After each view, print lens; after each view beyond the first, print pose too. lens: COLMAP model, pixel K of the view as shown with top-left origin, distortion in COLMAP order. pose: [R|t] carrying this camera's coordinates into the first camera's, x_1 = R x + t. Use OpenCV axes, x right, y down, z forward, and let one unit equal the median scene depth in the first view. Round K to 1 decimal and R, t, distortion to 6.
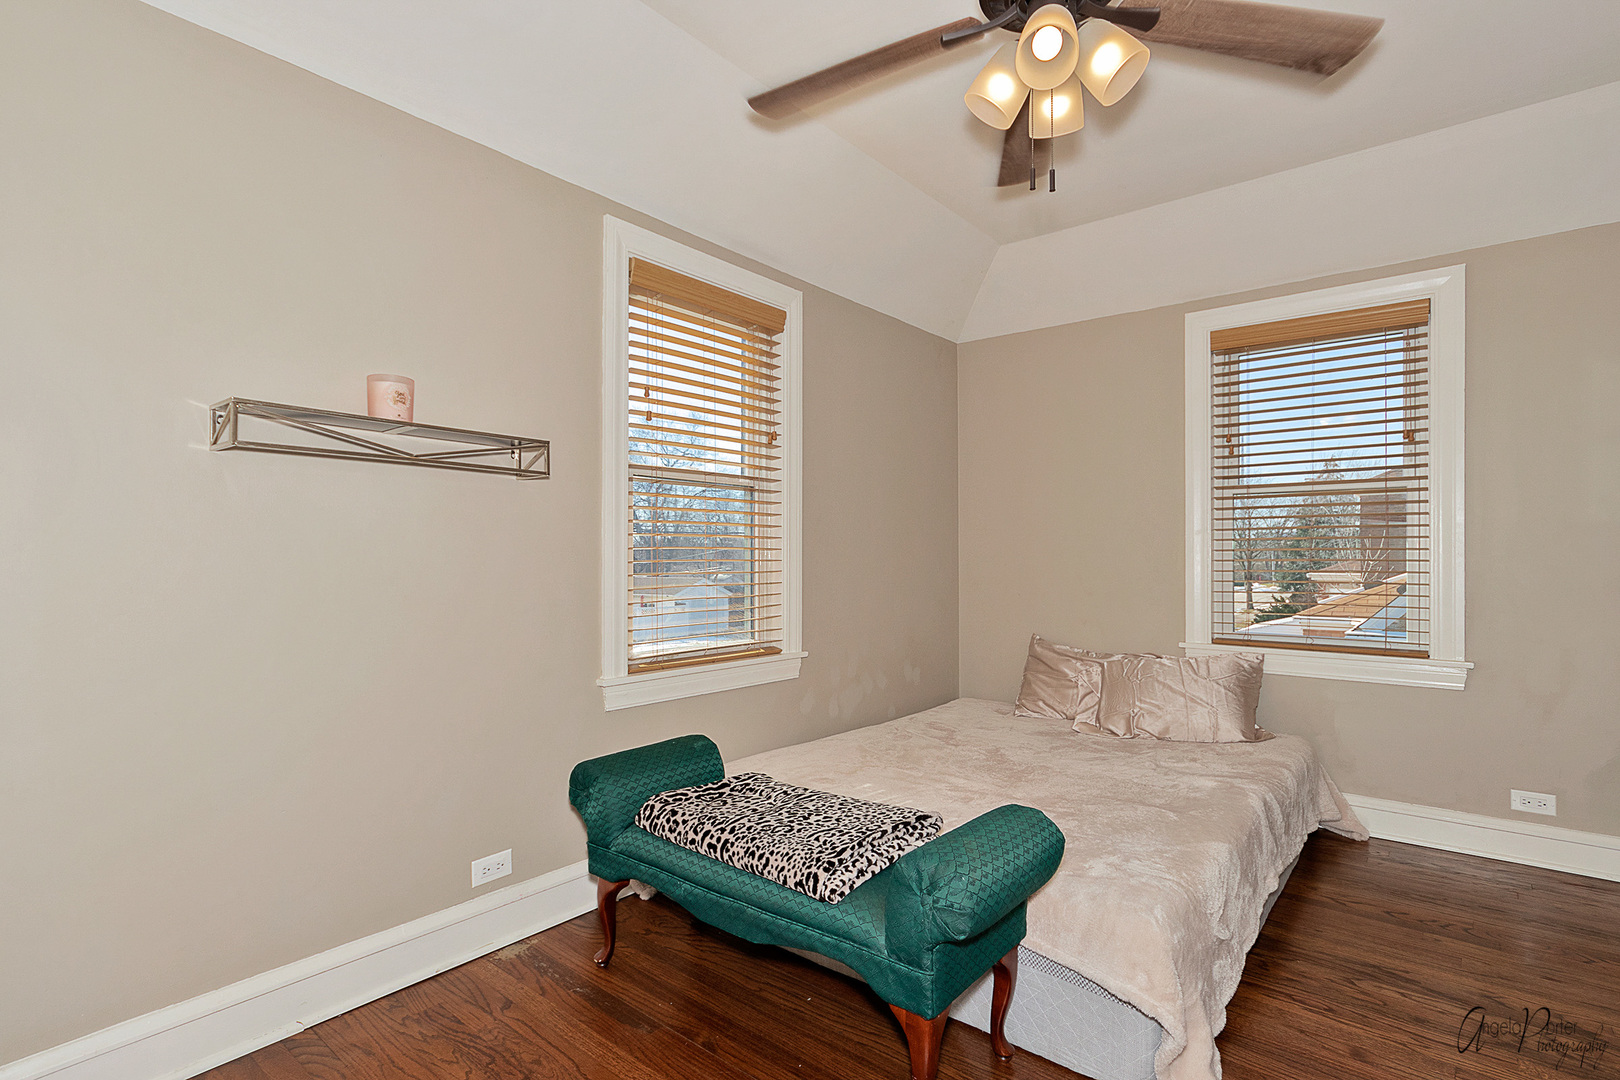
lens RADIAL K [[799.0, 0, 811.3], [0, 799.0, 565.3], [0, 0, 1]] dist [0.001531, 0.000409]
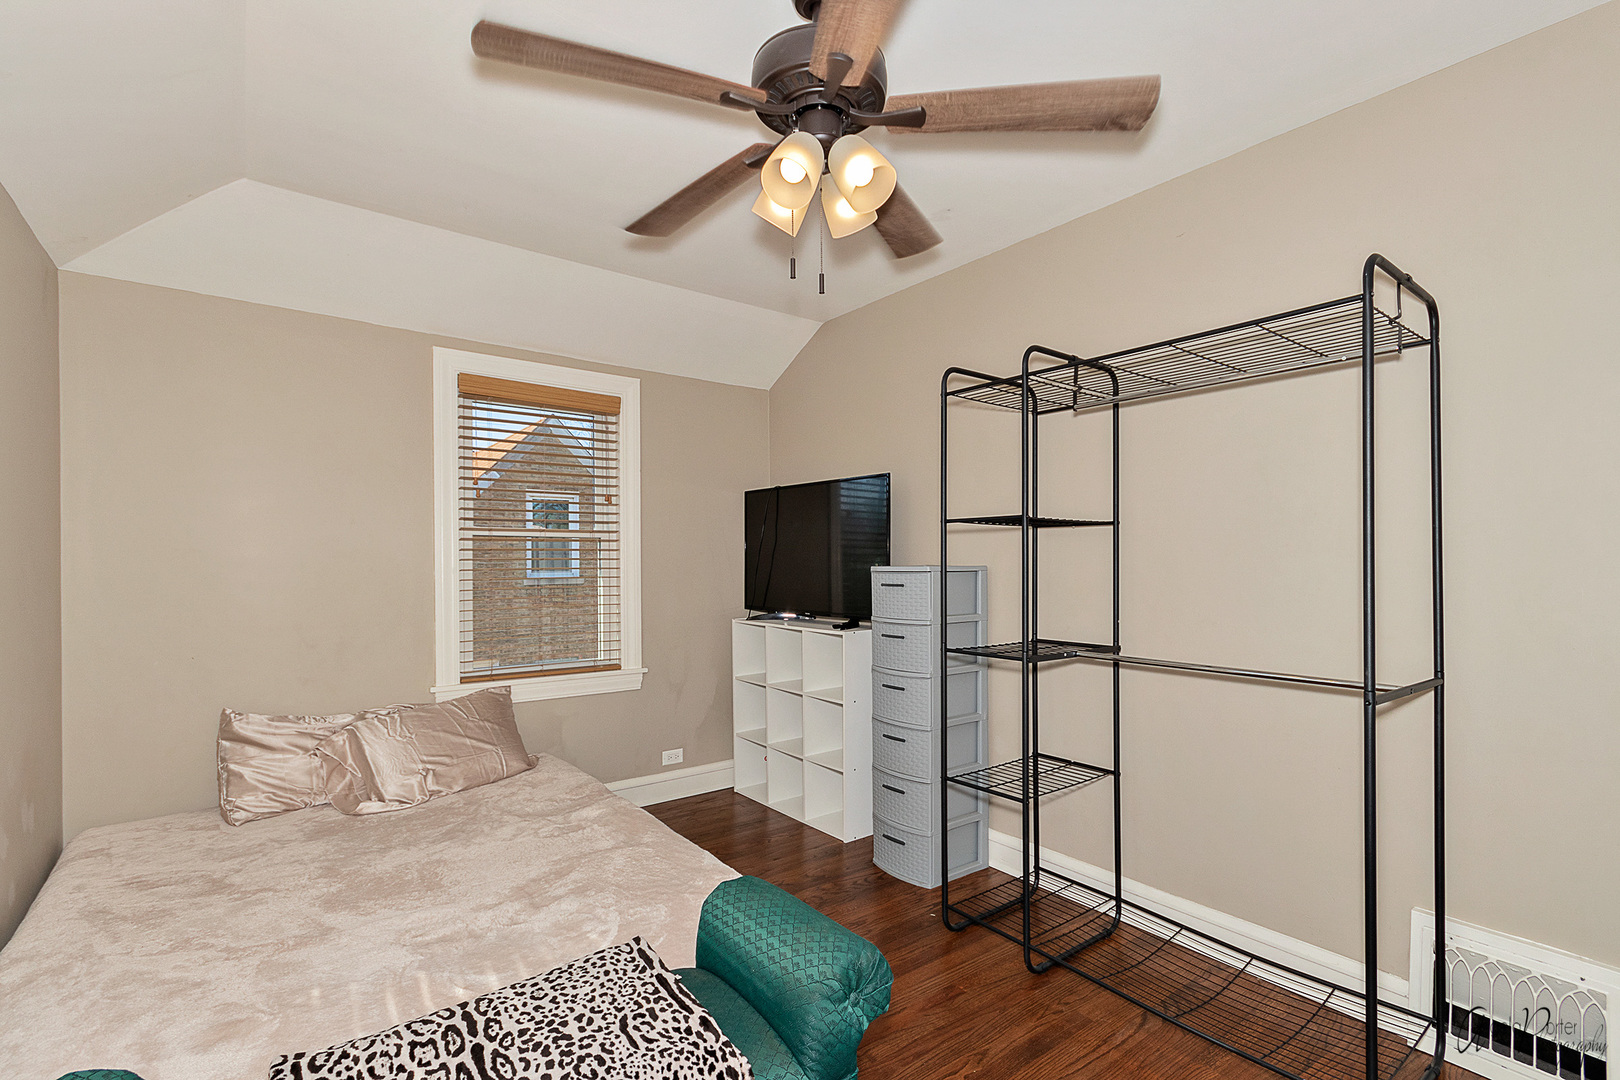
lens RADIAL K [[747.6, 0, 812.0], [0, 747.6, 556.4], [0, 0, 1]] dist [0.000646, 0.000372]
pose [[0.223171, 0.009502, 0.974733, -0.383808], [0.019780, 0.999702, -0.014275, -0.047030], [-0.974578, 0.022466, 0.222917, 0.439529]]
